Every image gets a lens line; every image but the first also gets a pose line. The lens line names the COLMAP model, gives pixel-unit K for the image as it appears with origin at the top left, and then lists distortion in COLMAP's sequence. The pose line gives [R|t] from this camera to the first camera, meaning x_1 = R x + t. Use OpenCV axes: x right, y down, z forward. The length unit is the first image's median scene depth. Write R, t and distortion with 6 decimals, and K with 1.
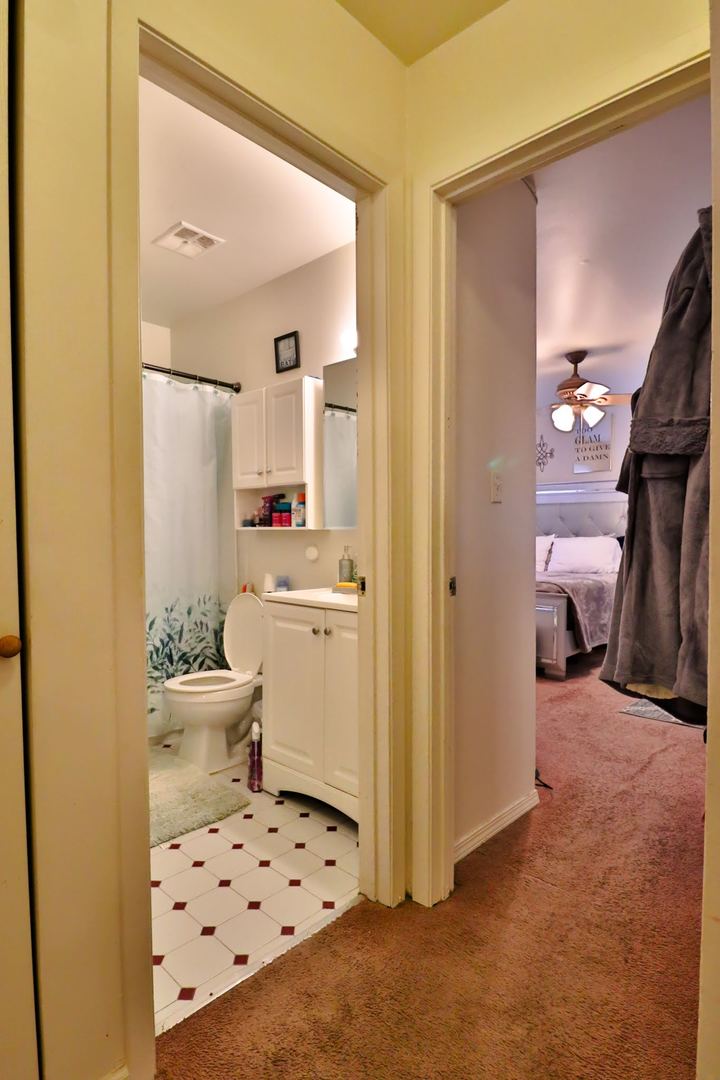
lens RADIAL K [[552.1, 0, 368.0], [0, 552.1, 547.9], [0, 0, 1]] dist [0.002386, -0.015145]
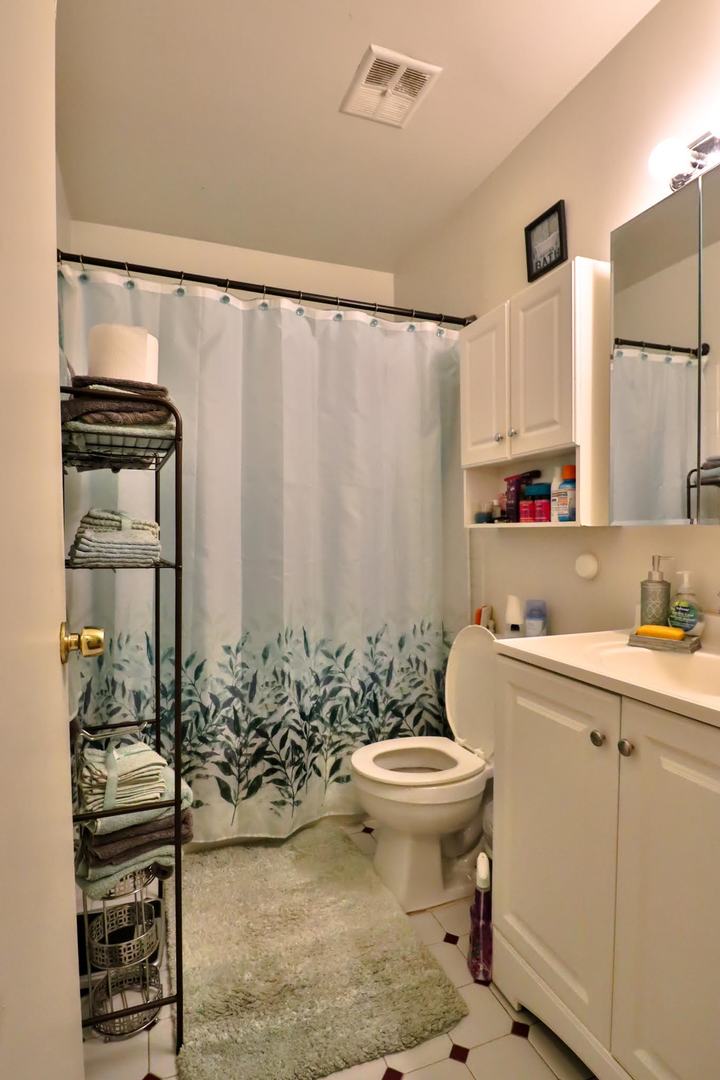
lens RADIAL K [[552.1, 0, 368.0], [0, 552.1, 547.9], [0, 0, 1]] dist [0.002386, -0.015145]
pose [[0.892583, 0.006892, -0.450831, -0.043400], [-0.006150, 0.999976, 0.003111, -0.010322], [0.450842, -0.000005, 0.892604, 0.361982]]
